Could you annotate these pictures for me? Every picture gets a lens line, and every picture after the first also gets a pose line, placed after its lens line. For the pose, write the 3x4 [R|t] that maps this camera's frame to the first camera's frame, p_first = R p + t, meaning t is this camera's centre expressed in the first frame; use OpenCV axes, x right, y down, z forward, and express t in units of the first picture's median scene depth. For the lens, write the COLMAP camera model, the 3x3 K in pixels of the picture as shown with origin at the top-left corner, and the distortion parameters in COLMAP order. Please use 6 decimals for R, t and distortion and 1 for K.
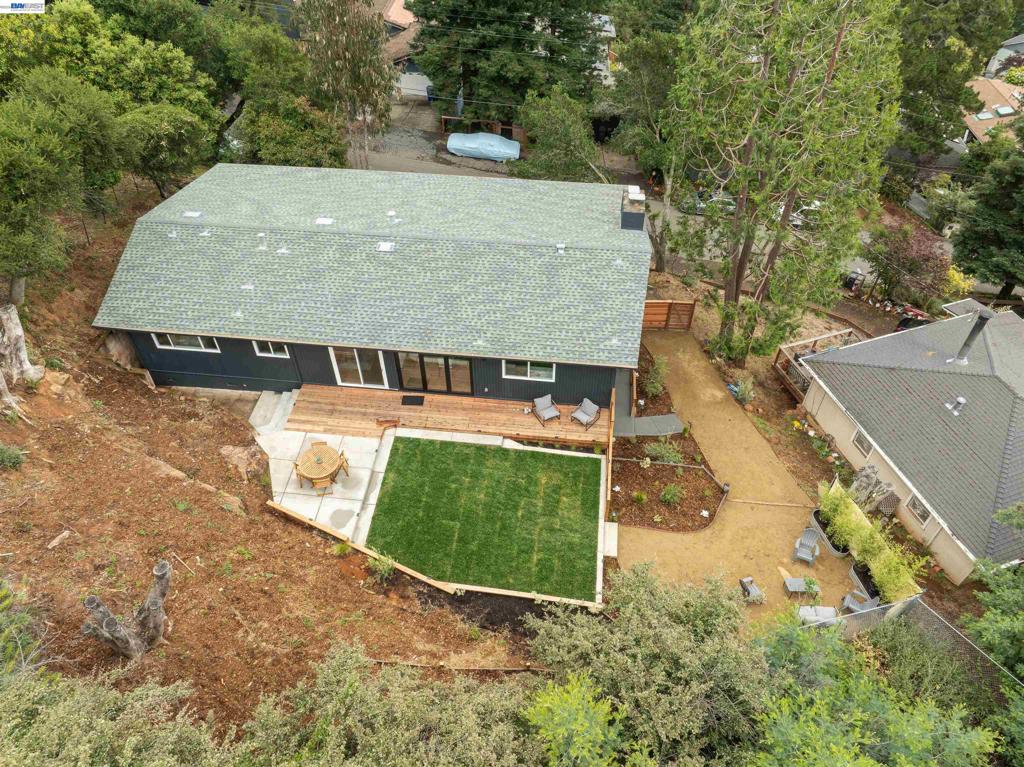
lens RADIAL K [[725.8, 0, 512.0], [0, 725.8, 383.5], [0, 0, 1]] dist [-0.060091, 0.032808]
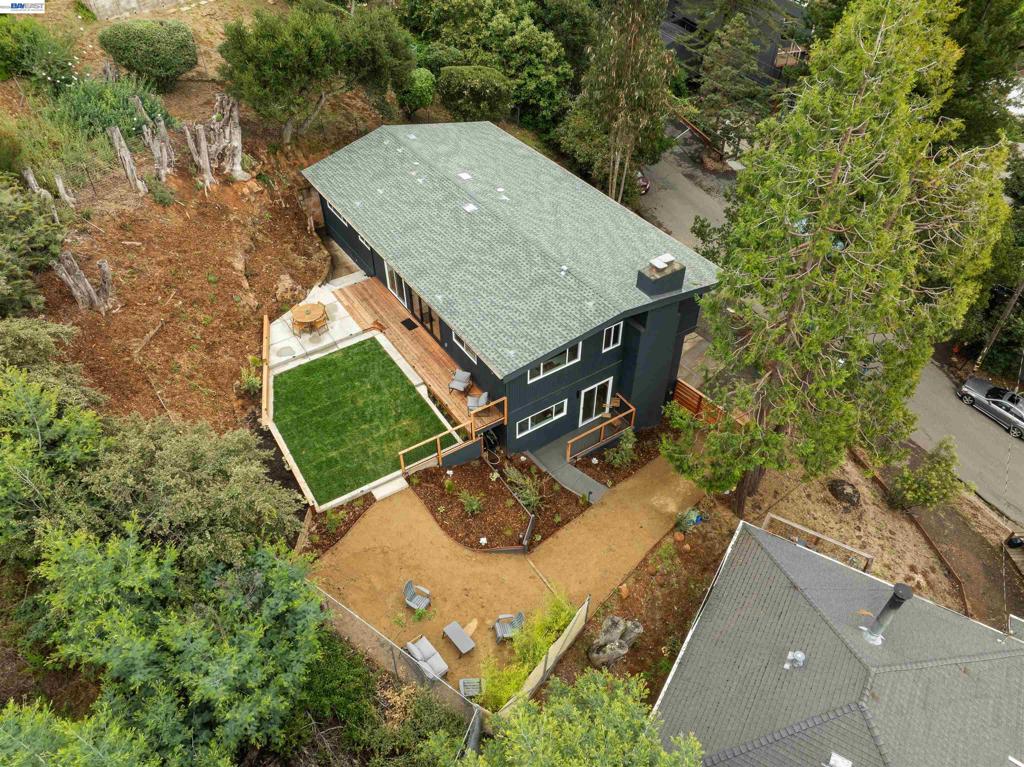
lens RADIAL K [[725.8, 0, 512.0], [0, 725.8, 383.5], [0, 0, 1]] dist [-0.060091, 0.032808]
pose [[0.640802, 0.517538, -0.567034, 0.731981], [-0.552399, 0.823757, 0.127588, -0.148812], [0.533130, 0.231470, 0.813753, 0.141545]]
